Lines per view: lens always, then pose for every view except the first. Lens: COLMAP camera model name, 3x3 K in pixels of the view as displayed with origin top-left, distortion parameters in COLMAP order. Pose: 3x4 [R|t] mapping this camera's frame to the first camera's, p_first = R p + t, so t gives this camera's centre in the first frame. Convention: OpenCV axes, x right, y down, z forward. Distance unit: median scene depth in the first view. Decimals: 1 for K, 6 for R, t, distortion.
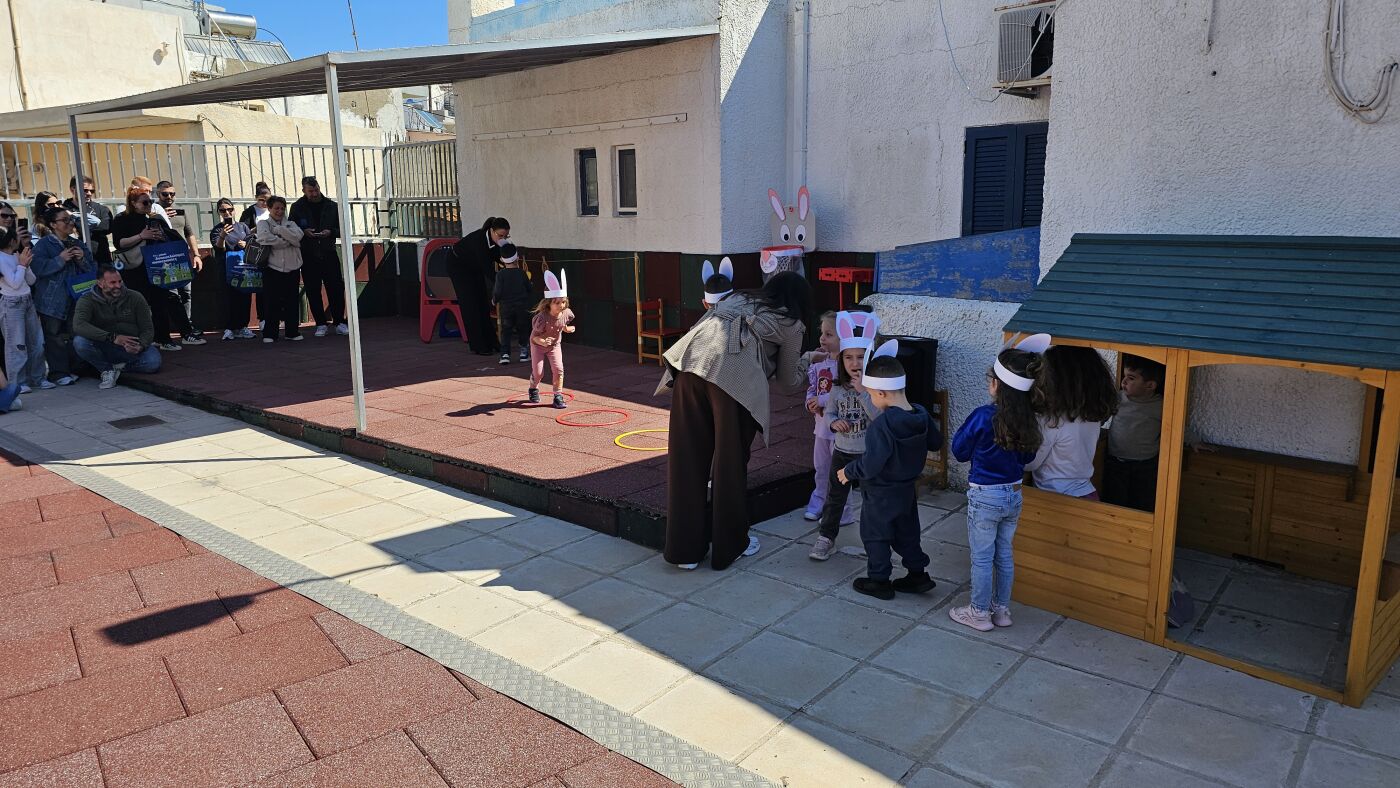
lens RADIAL K [[910.7, 0, 678.1], [0, 910.7, 386.6], [0, 0, 1]] dist [0.028397, -0.041554]
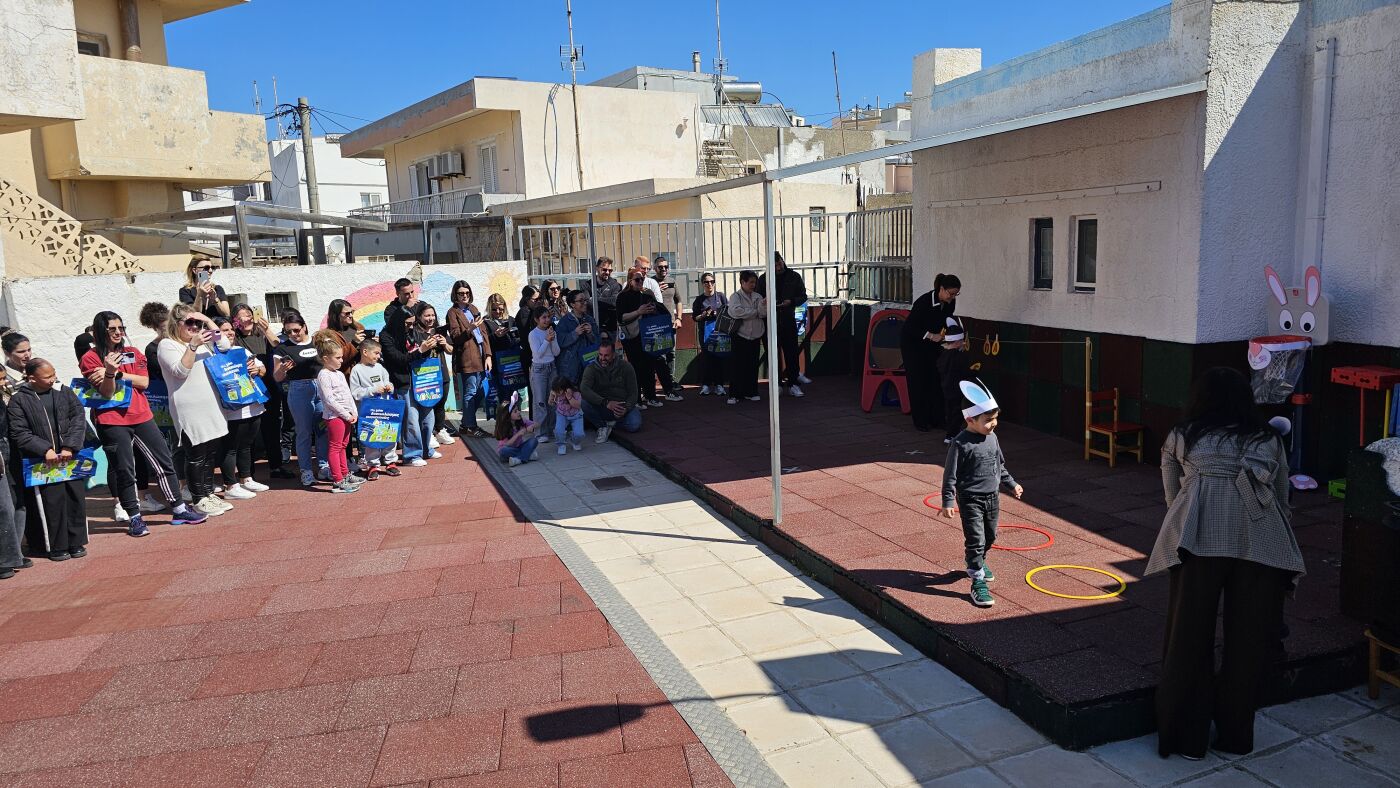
lens RADIAL K [[888.8, 0, 700.0], [0, 888.8, 394.0], [0, 0, 1]] dist [0.056091, -0.053835]
pose [[0.879647, 0.050034, -0.472988, 0.039829], [-0.057100, 0.998368, -0.000581, -0.070451], [0.472187, 0.027519, 0.881069, 0.033603]]
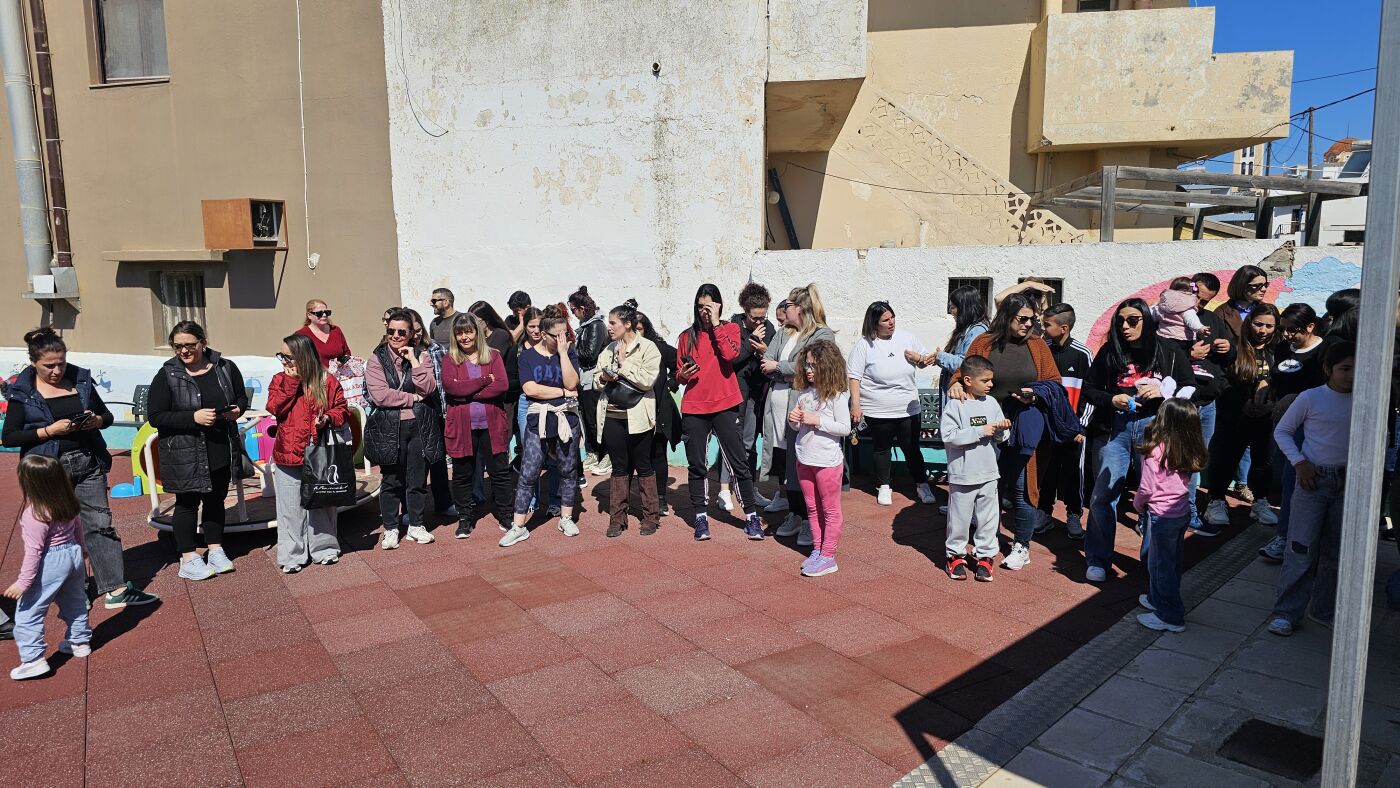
lens RADIAL K [[911.0, 0, 694.4], [0, 911.0, 409.9], [0, 0, 1]] dist [0.026917, -0.039551]
pose [[-0.100456, 0.168684, -0.980538, -0.075418], [-0.174955, 0.967172, 0.184309, -0.157998], [0.979438, 0.190065, -0.067646, 0.585659]]
